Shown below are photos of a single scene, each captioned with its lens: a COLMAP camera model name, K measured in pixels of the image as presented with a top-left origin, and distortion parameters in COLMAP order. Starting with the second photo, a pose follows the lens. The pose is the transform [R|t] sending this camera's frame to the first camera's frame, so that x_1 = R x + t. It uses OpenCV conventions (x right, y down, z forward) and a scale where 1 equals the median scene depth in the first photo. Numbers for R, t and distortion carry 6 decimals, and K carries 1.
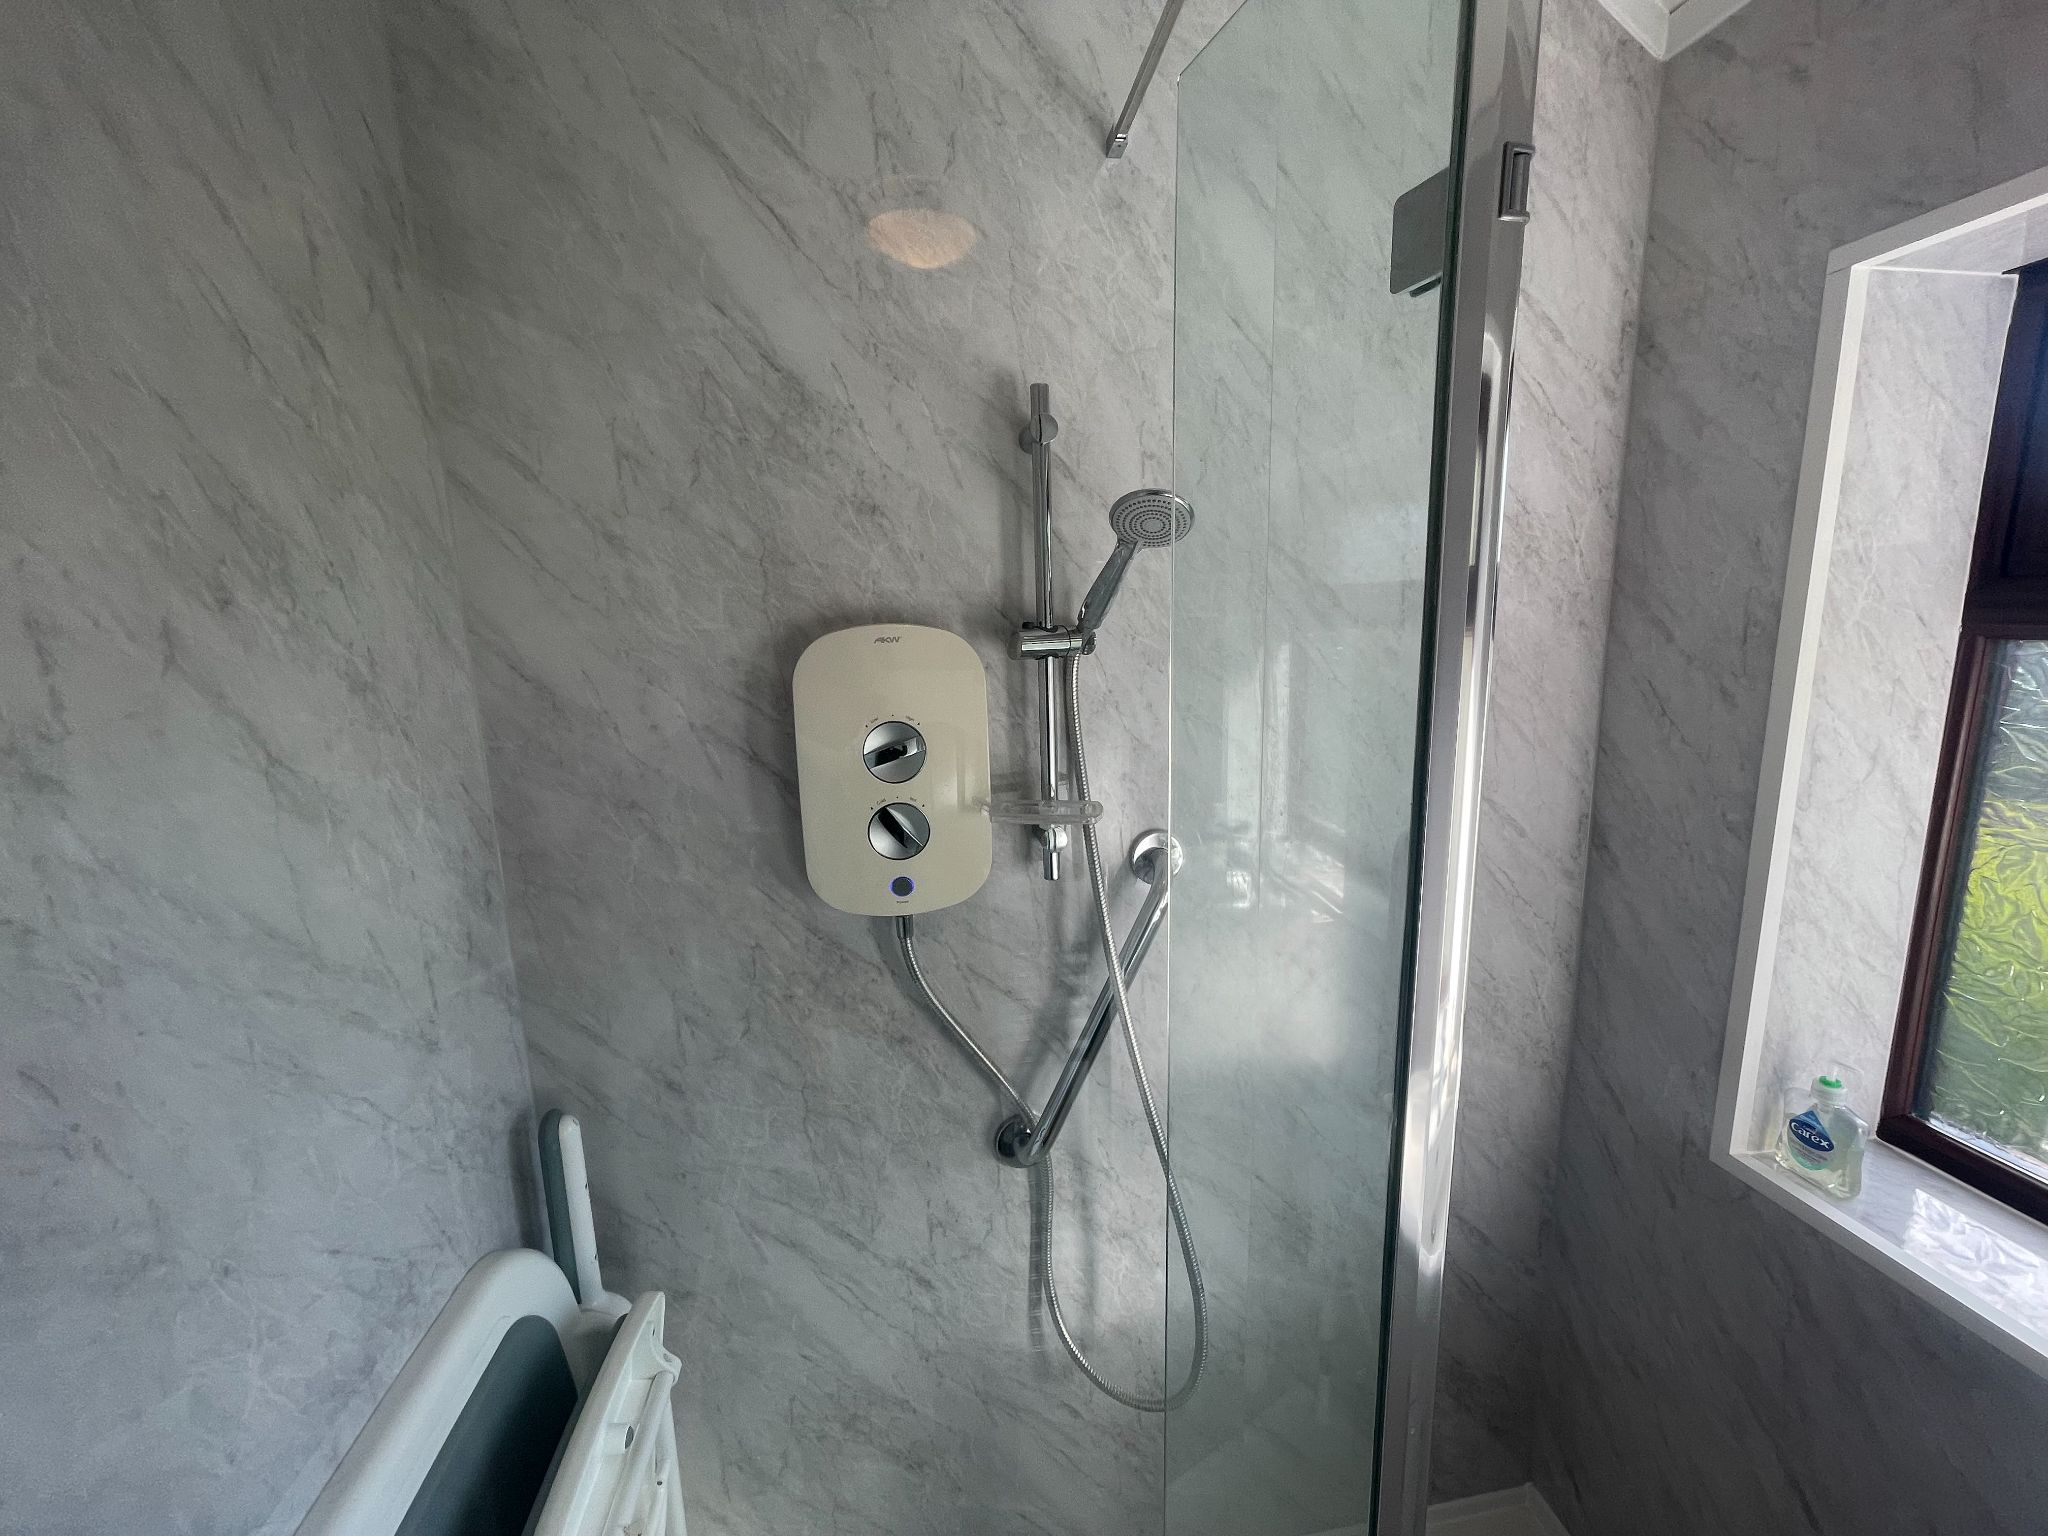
lens RADIAL K [[827.2, 0, 1026.8], [0, 827.2, 764.5], [0, 0, 1]] dist [-0.004004, -0.001335]
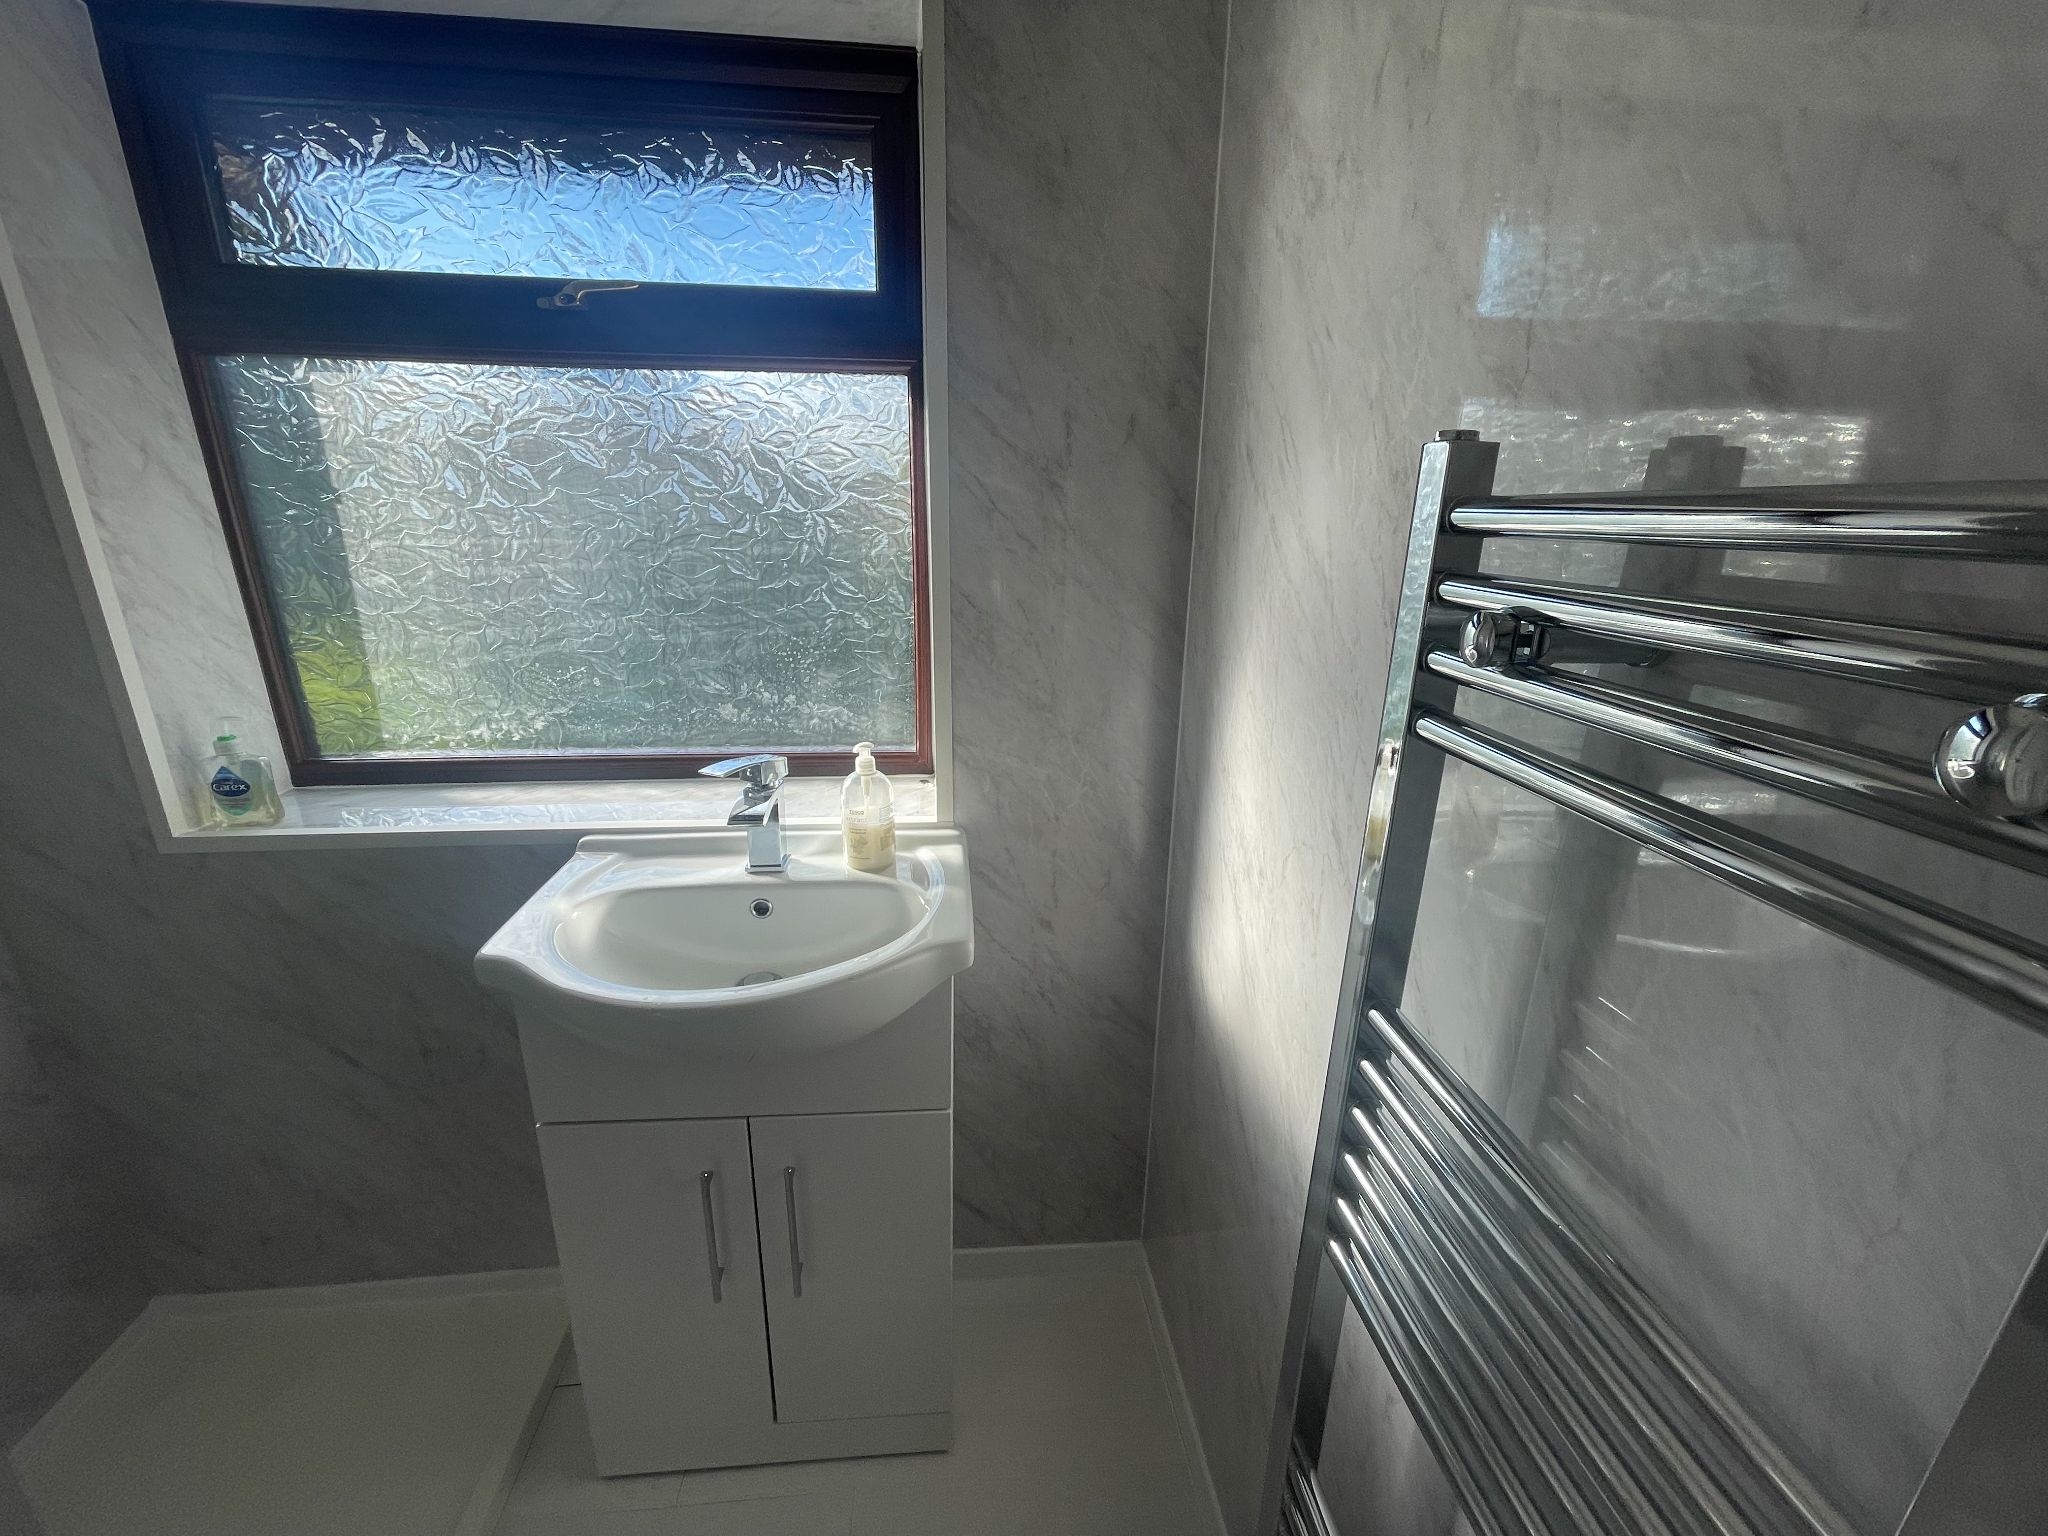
lens RADIAL K [[827.2, 0, 1018.3], [0, 827.2, 765.9], [0, 0, 1]] dist [-0.004004, -0.001335]
pose [[0.051324, -0.274071, 0.960339, -0.109615], [0.159553, 0.951505, 0.263022, 0.282935], [-0.985854, 0.139726, 0.092563, -0.220019]]
